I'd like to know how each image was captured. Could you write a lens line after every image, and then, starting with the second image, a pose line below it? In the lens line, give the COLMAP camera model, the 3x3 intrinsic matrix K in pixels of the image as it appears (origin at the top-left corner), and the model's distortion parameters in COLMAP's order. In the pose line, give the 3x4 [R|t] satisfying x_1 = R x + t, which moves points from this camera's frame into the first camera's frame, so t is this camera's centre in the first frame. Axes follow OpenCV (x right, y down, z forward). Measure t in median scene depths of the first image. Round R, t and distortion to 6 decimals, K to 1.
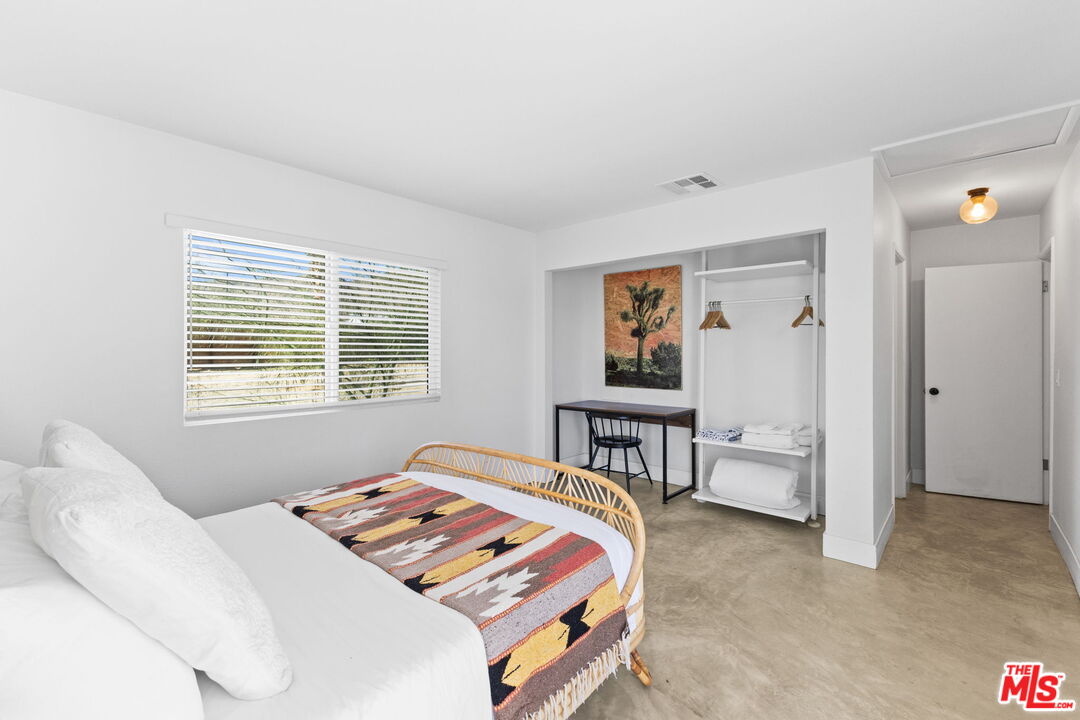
lens RADIAL K [[463.8, 0, 539.8], [0, 463.8, 362.3], [0, 0, 1]] dist [0.004202, -0.000448]
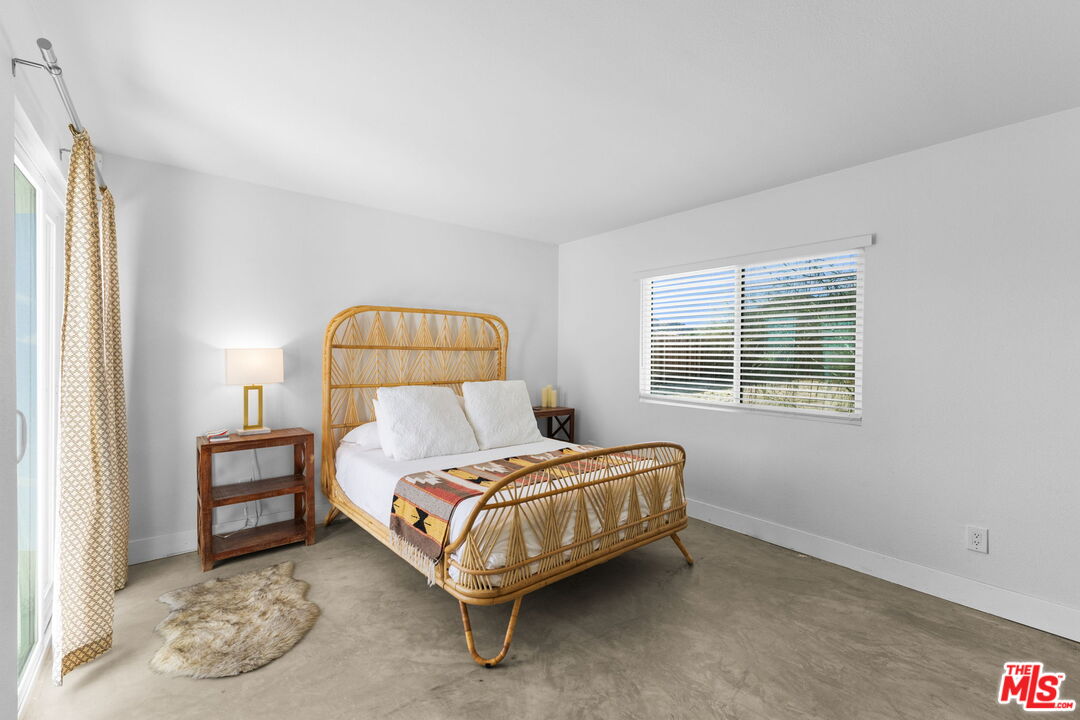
lens RADIAL K [[463.8, 0, 539.8], [0, 463.8, 362.3], [0, 0, 1]] dist [0.004202, -0.000448]
pose [[-0.146116, 0.022314, -0.989016, 1.457926], [-0.033111, 0.999075, 0.027433, -0.046482], [0.988713, 0.036756, -0.145242, 1.465340]]
